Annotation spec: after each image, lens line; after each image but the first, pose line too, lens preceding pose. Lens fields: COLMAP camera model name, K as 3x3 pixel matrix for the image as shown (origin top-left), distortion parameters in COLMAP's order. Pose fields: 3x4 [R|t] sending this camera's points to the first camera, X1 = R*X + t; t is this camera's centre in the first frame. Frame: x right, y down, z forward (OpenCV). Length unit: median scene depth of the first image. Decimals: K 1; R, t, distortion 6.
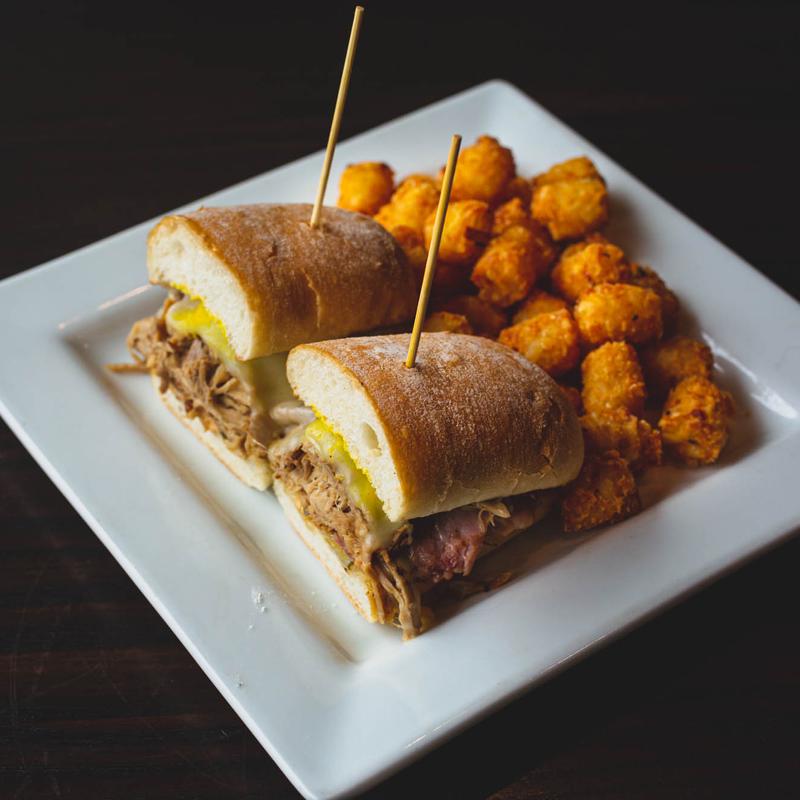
lens RADIAL K [[1966.5, 0, 400.0], [0, 1966.5, 400.0], [0, 0, 1]] dist [-0.028771, -0.024158]
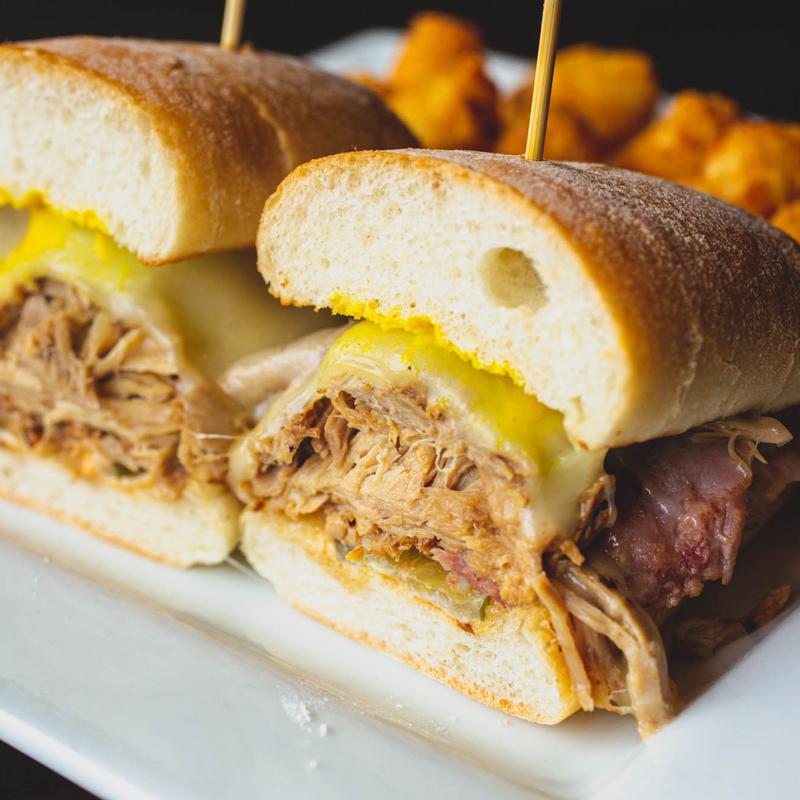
lens RADIAL K [[1966.5, 0, 400.0], [0, 1966.5, 400.0], [0, 0, 1]] dist [-0.028771, -0.024158]
pose [[0.960805, -0.141084, 0.238639, -0.145285], [0.202807, 0.944594, -0.258093, 0.151060], [-0.189004, 0.296374, 0.936184, 0.554585]]
